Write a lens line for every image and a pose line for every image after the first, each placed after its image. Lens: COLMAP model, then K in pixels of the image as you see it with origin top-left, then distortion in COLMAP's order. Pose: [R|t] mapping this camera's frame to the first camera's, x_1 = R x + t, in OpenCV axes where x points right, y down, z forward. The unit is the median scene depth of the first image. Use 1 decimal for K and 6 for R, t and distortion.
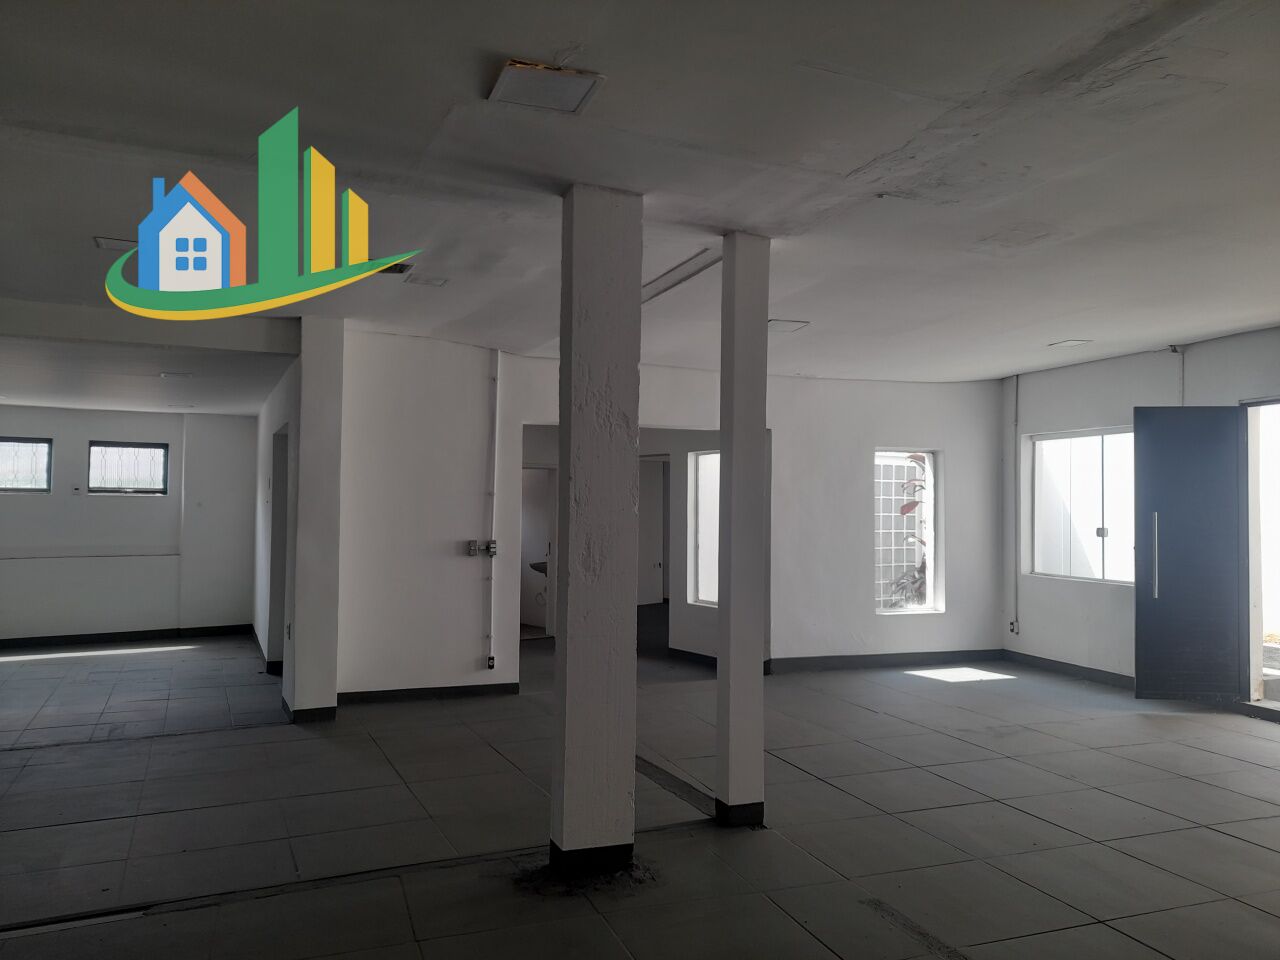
lens RADIAL K [[967.6, 0, 640.0], [0, 967.6, 480.0], [0, 0, 1]] dist [0.003424, 0.000049]
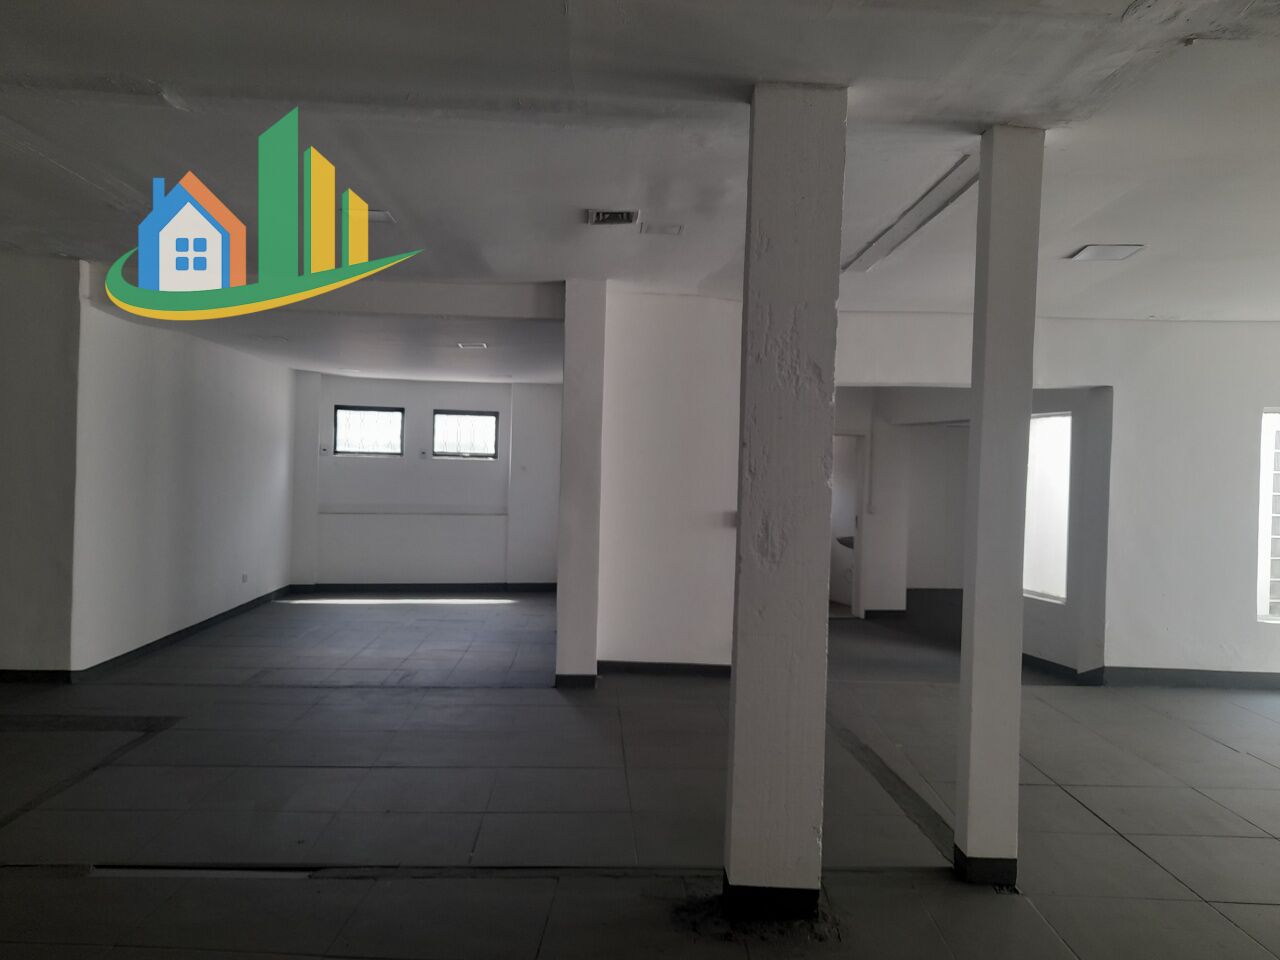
lens RADIAL K [[943.5, 0, 645.0], [0, 943.5, 483.0], [0, 0, 1]] dist [0.007536, -0.026094]
pose [[0.920079, 0.020336, -0.391206, 0.160812], [-0.005854, 0.999254, 0.038176, 0.001162], [0.391690, -0.032835, 0.919511, 0.213955]]
